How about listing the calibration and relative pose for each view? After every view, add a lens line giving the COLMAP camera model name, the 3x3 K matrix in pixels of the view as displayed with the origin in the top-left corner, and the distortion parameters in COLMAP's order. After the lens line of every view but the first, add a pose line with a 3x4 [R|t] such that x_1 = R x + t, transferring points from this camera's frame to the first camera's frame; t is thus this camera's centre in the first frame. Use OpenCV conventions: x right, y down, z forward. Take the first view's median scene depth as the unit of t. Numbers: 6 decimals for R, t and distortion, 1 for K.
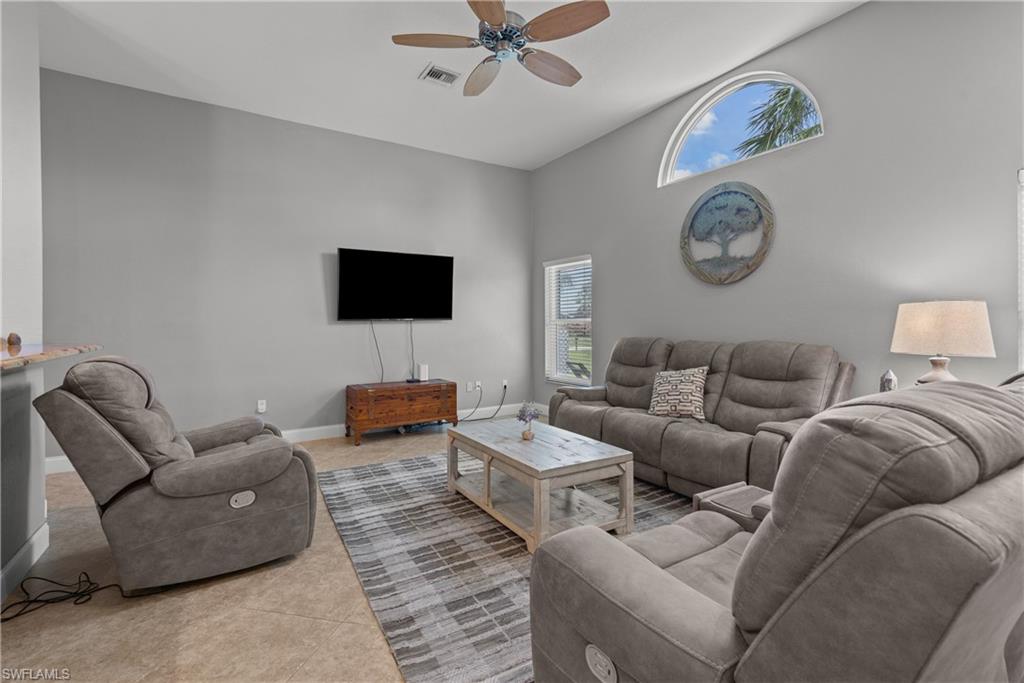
lens RADIAL K [[462.5, 0, 520.5], [0, 462.5, 325.2], [0, 0, 1]] dist [0.019179, -0.000971]
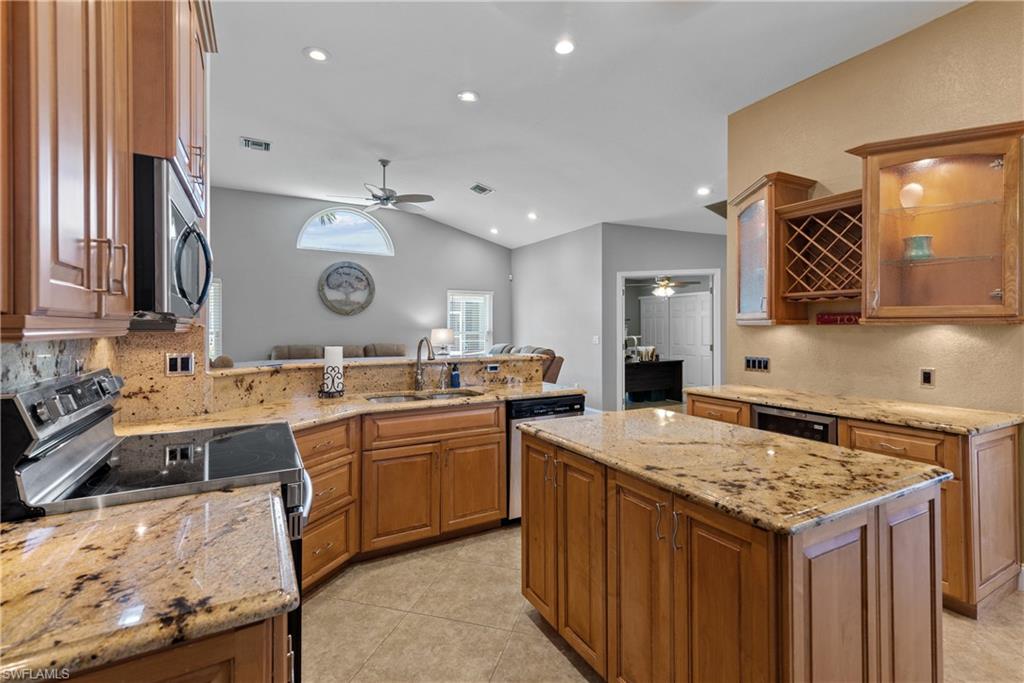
lens RADIAL K [[462.5, 0, 512.0], [0, 462.5, 331.2], [0, 0, 1]] dist [0.019179, -0.000971]
pose [[0.057135, -0.001250, 0.998366, -1.329618], [0.001604, 0.999998, 0.001160, -0.022931], [-0.998365, 0.001535, 0.057137, 0.217907]]
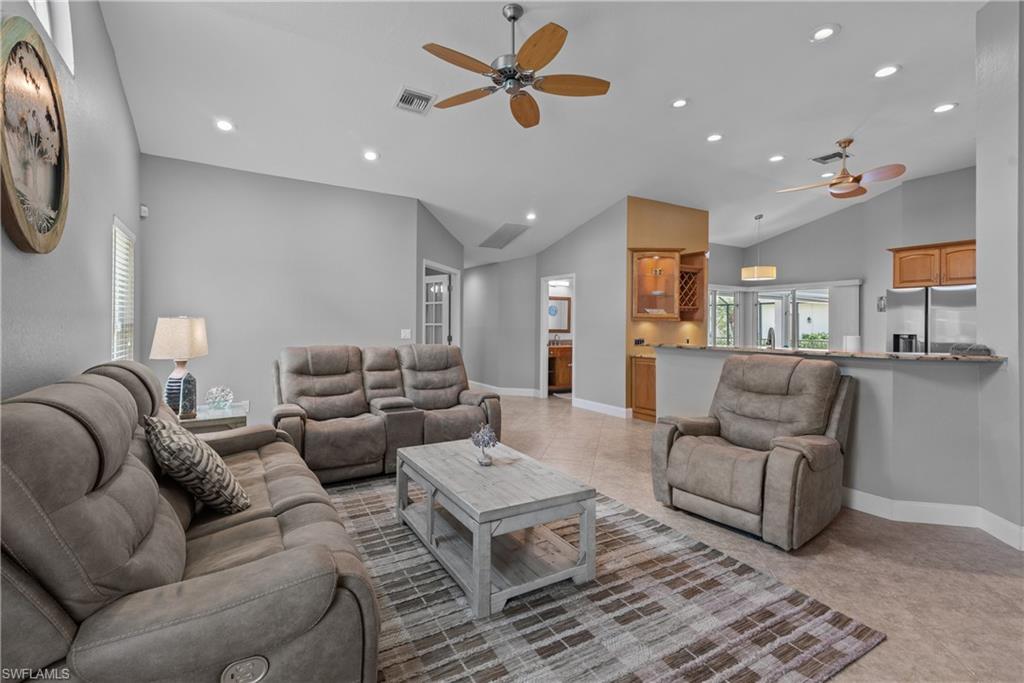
lens RADIAL K [[462.5, 0, 513.8], [0, 462.5, 323.2], [0, 0, 1]] dist [0.019179, -0.000971]
pose [[-0.999837, -0.001379, 0.018019, 0.008292], [-0.001419, 0.999997, -0.002212, -0.019487], [-0.018016, -0.002238, -0.999835, 1.419971]]
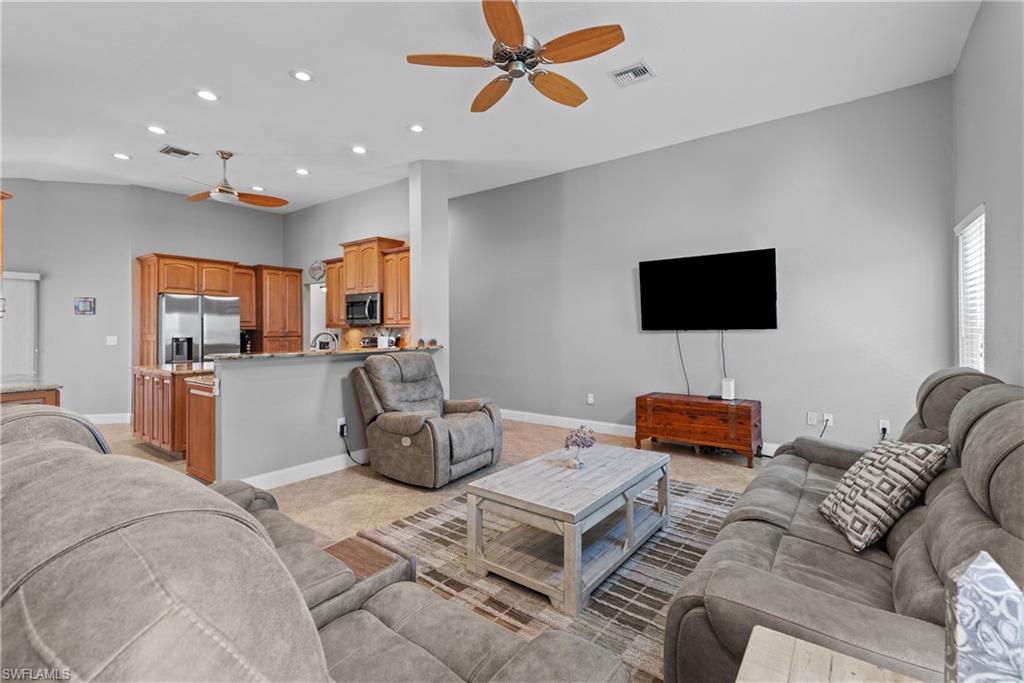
lens RADIAL K [[462.5, 0, 515.3], [0, 462.5, 327.0], [0, 0, 1]] dist [0.019179, -0.000971]
pose [[0.356733, -0.002106, -0.934204, 0.646740], [0.002232, 0.999997, -0.001402, -0.021235], [0.934204, -0.001585, 0.356737, 0.450726]]
